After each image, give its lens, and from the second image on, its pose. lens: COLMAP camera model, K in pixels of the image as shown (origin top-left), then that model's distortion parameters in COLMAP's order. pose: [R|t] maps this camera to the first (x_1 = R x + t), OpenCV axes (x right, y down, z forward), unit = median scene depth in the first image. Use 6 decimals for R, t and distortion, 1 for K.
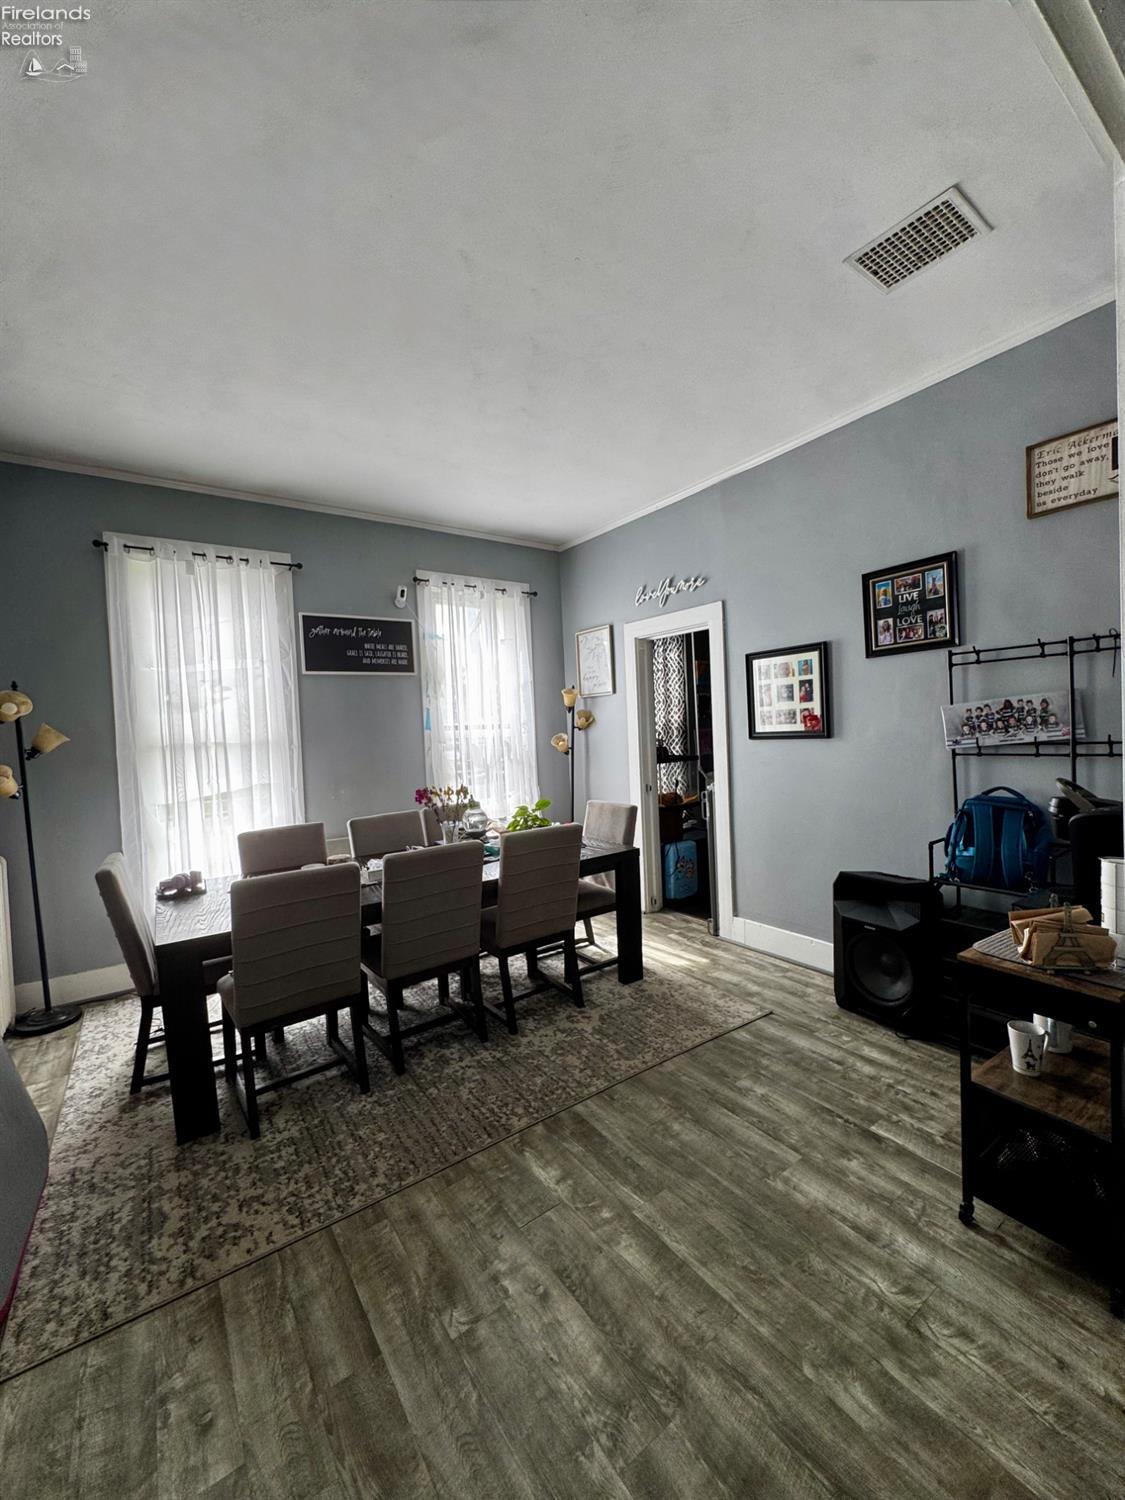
lens RADIAL K [[599.5, 0, 570.5], [0, 599.5, 749.5], [0, 0, 1]] dist [-0.006885, 0.000874]
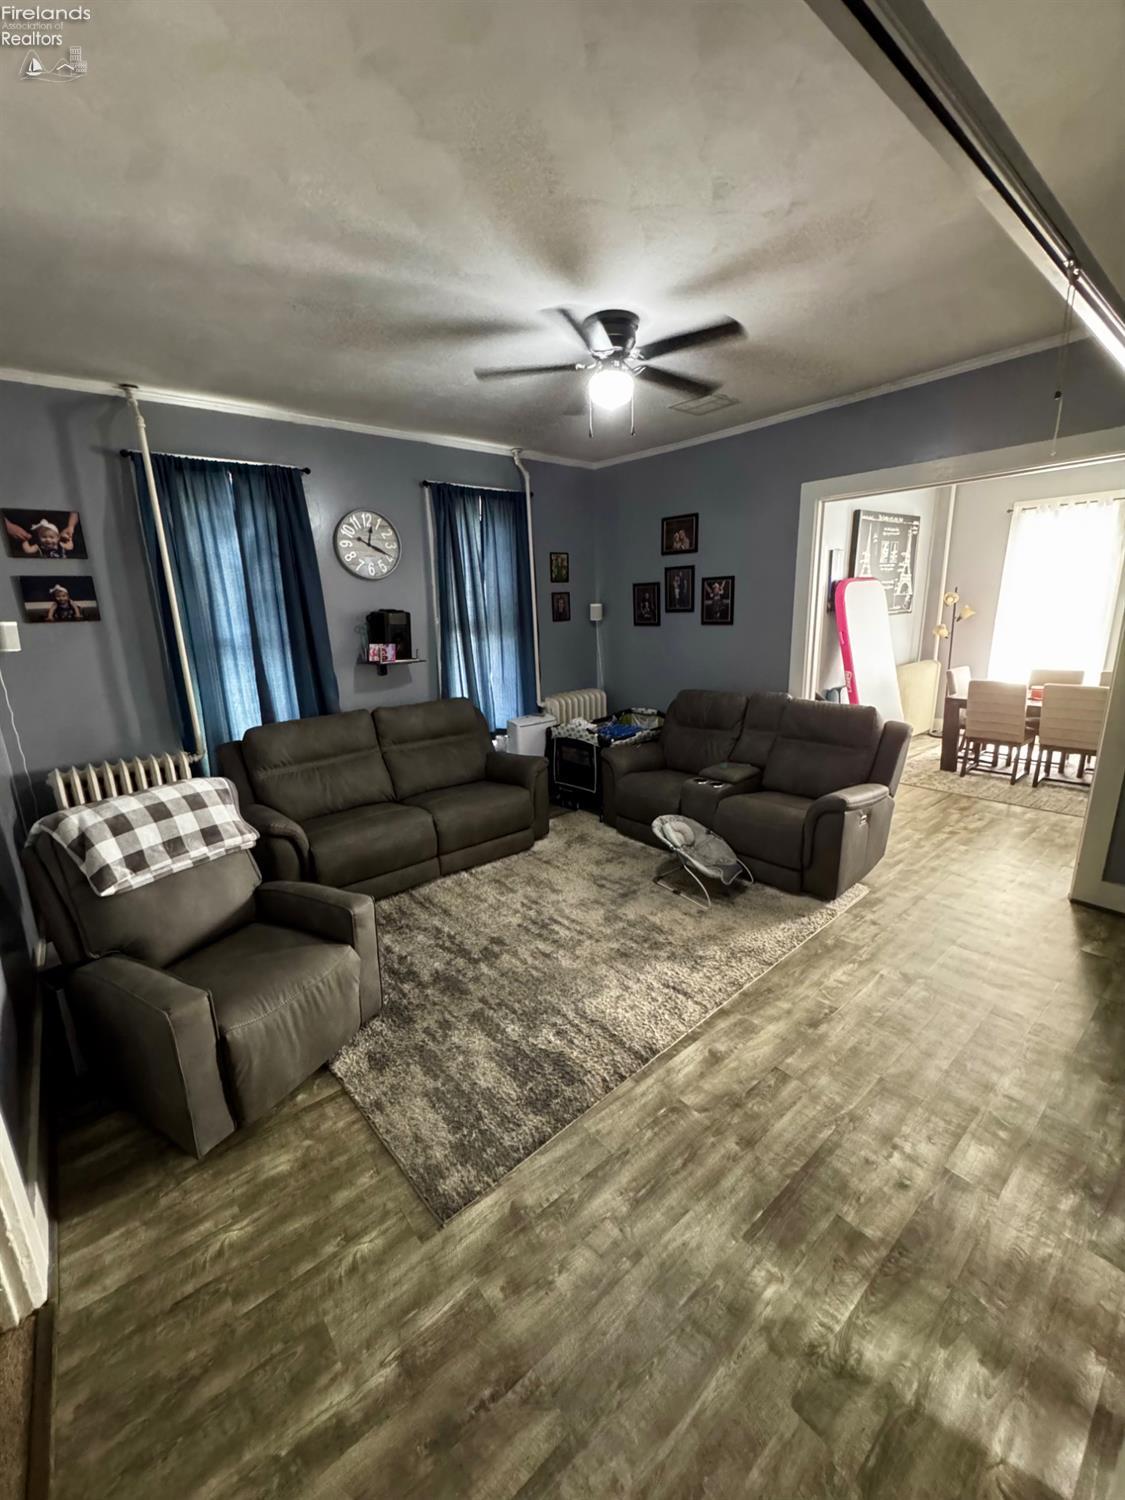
lens RADIAL K [[599.5, 0, 572.7], [0, 599.5, 754.7], [0, 0, 1]] dist [-0.006885, 0.000874]
pose [[0.078331, 0.276579, -0.957794, 1.485521], [-0.006528, 0.960867, 0.276932, -0.133925], [0.996906, -0.015440, 0.077071, -0.739608]]
